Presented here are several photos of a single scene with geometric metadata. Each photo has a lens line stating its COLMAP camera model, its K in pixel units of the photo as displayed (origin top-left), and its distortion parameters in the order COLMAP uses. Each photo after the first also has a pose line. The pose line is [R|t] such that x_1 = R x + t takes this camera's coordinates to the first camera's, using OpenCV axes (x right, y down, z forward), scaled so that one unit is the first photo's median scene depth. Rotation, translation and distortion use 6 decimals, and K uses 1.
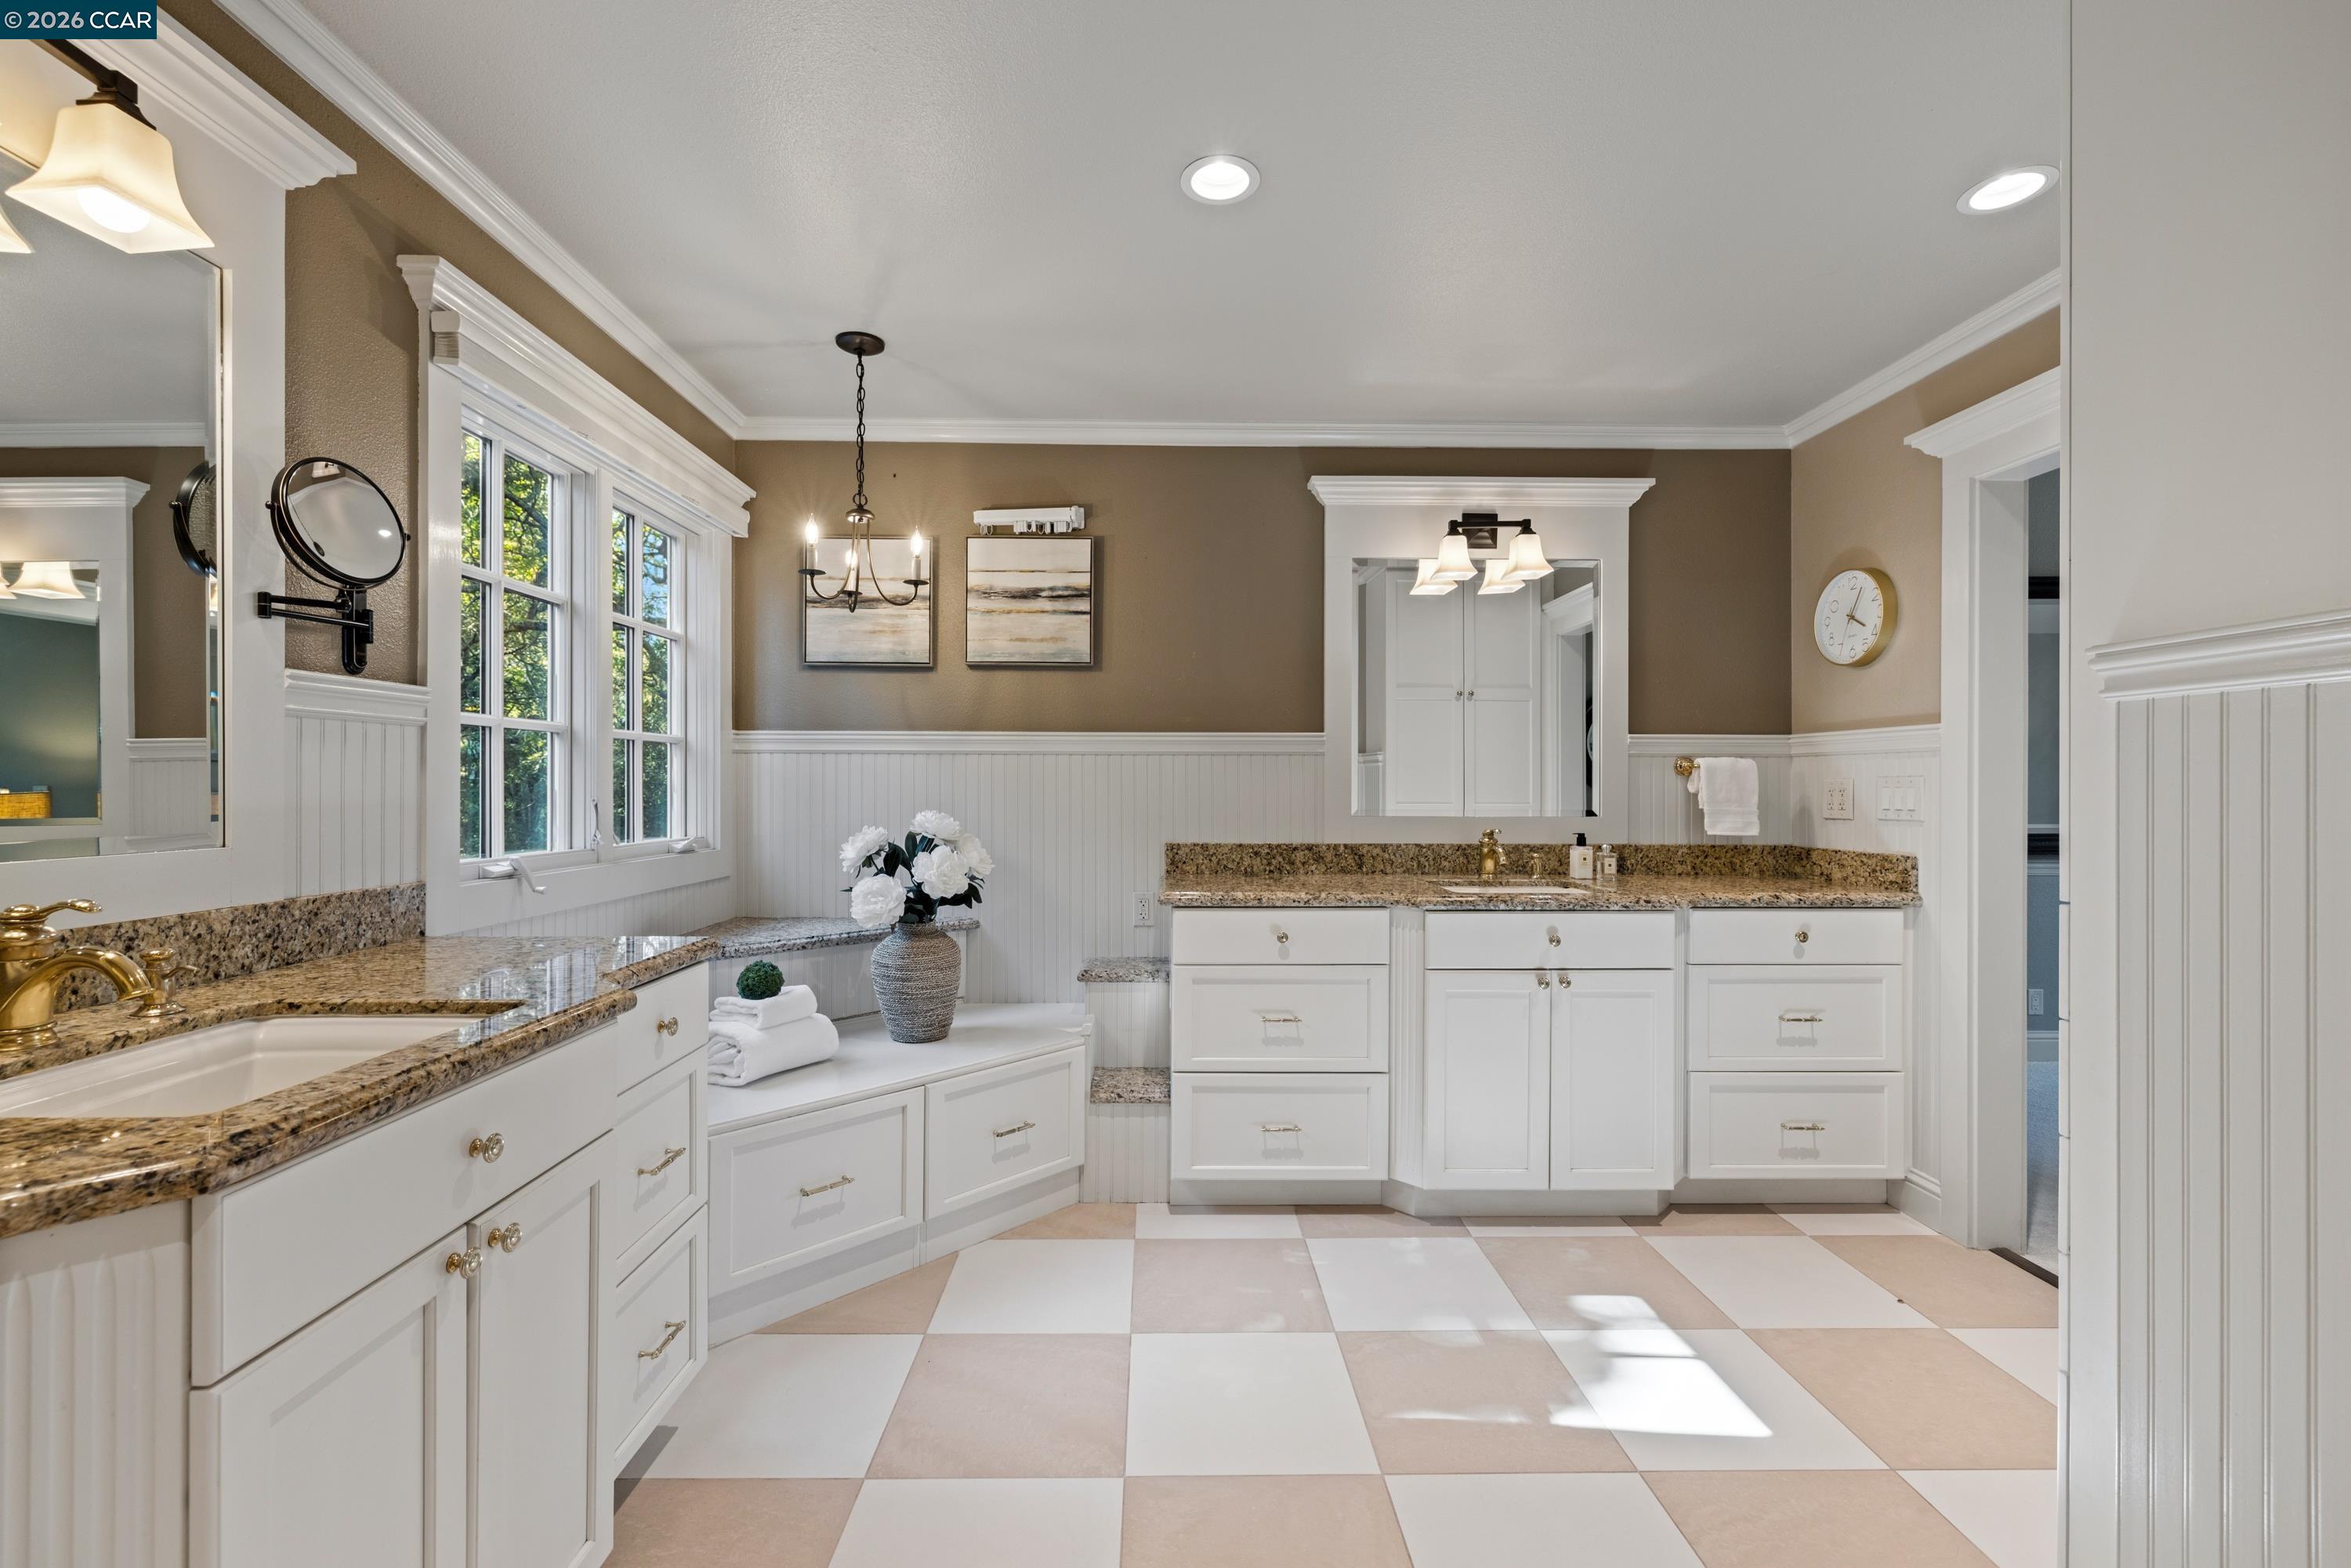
lens RADIAL K [[1000.9, 0, 1163.3], [0, 1000.9, 787.0], [0, 0, 1]] dist [0.006002, -0.000542]
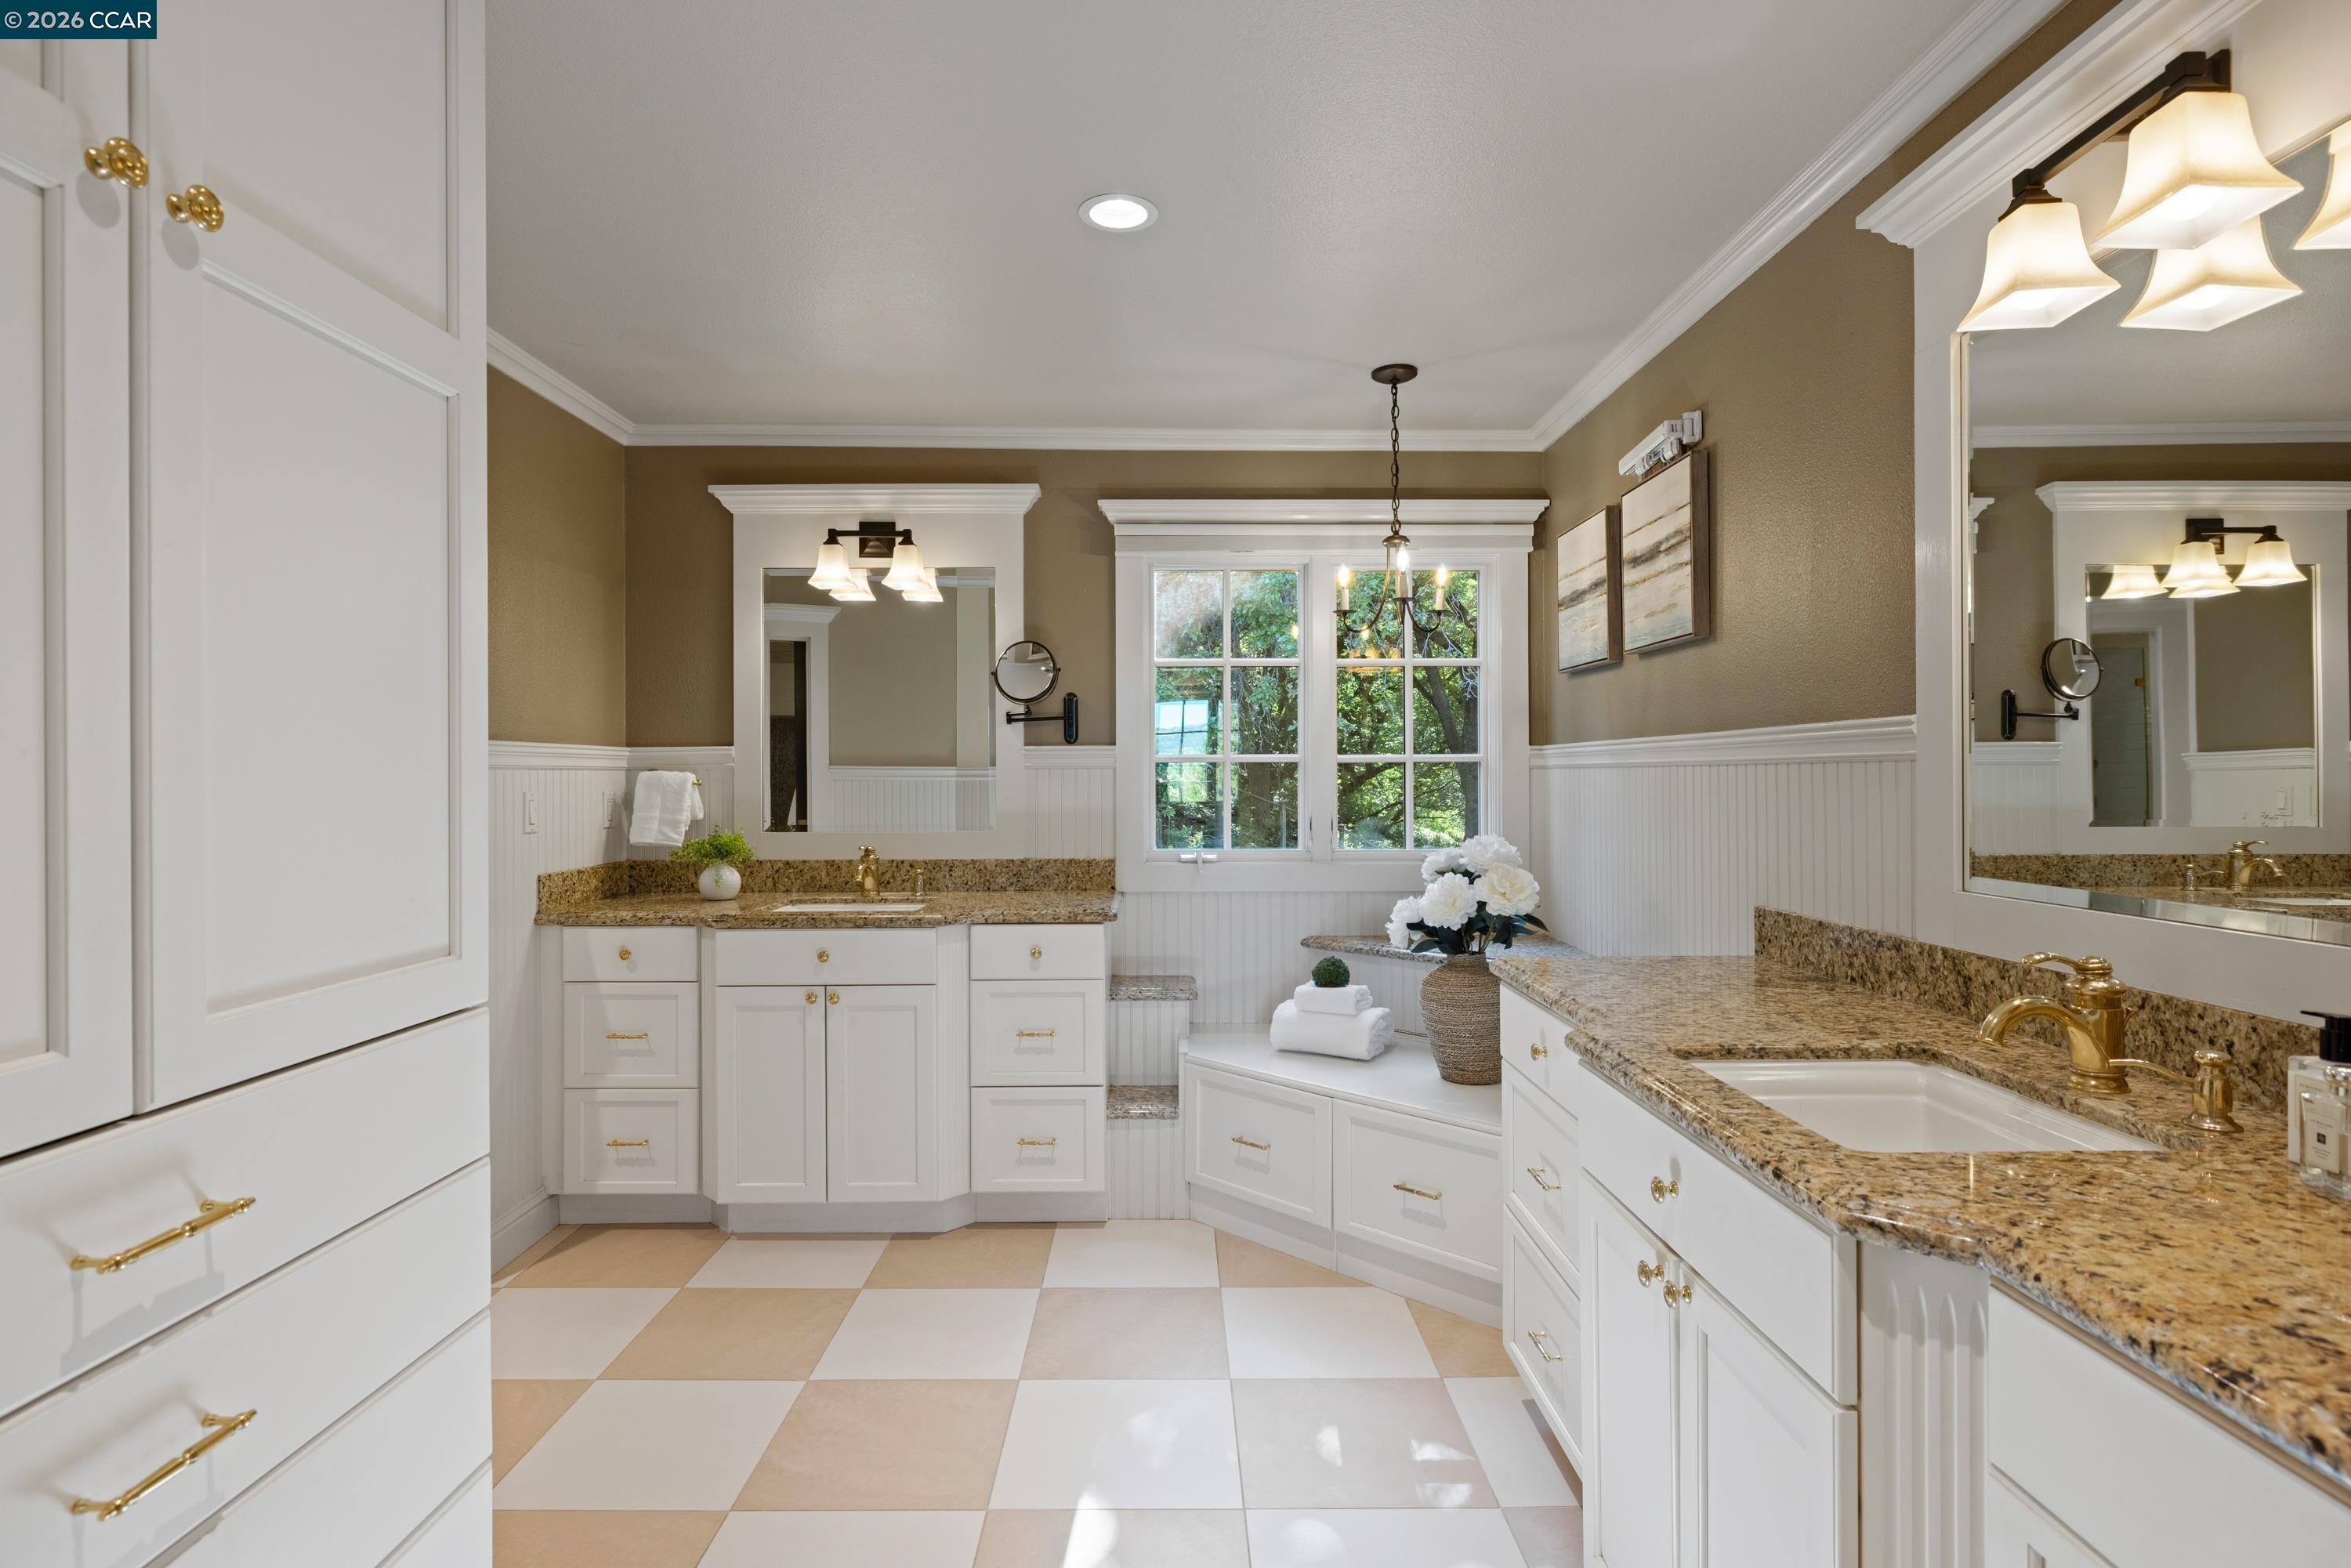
lens RADIAL K [[1198.5, 0, 1168.2], [0, 1198.5, 778.2], [0, 0, 1]] dist [-0.001591, 0.000223]
pose [[-0.017102, -0.000988, -0.999853, 0.978847], [0.001712, 0.999998, -0.001018, -0.030530], [0.999852, -0.001729, -0.017101, 0.834293]]
